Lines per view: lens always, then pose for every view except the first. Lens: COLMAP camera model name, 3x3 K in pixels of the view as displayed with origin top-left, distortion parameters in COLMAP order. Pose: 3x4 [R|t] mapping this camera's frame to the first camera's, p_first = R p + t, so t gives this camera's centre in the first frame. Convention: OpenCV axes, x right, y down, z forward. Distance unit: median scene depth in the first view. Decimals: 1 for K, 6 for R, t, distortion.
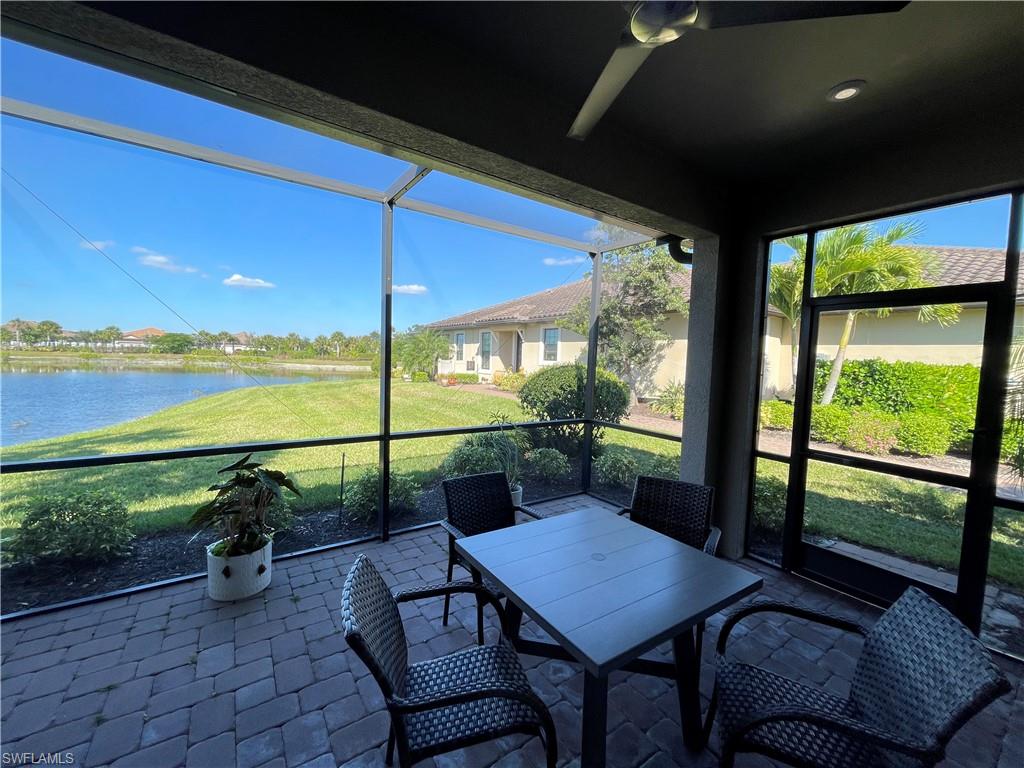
lens RADIAL K [[411.1, 0, 509.6], [0, 411.1, 379.0], [0, 0, 1]] dist [-0.003067, 0.000957]
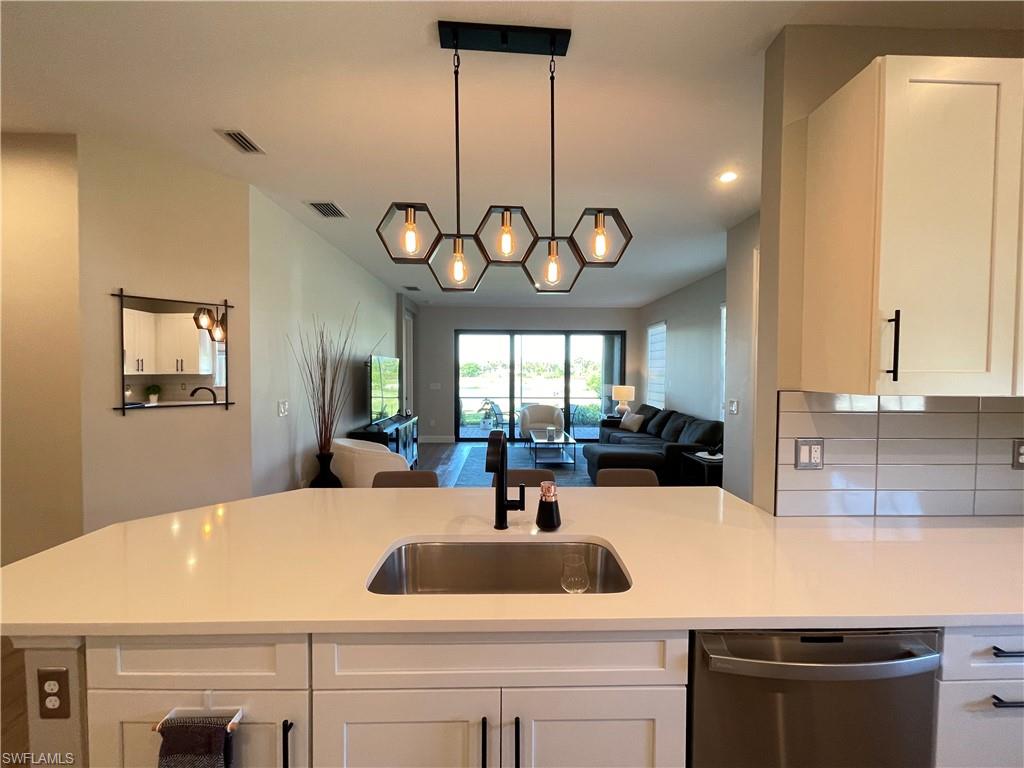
lens RADIAL K [[411.1, 0, 512.6], [0, 411.1, 383.6], [0, 0, 1]] dist [-0.003067, 0.000957]
pose [[0.836797, -0.013408, -0.547350, 0.127823], [-0.005213, 0.999460, -0.032453, 0.010791], [0.547489, 0.030010, 0.836275, -0.162940]]
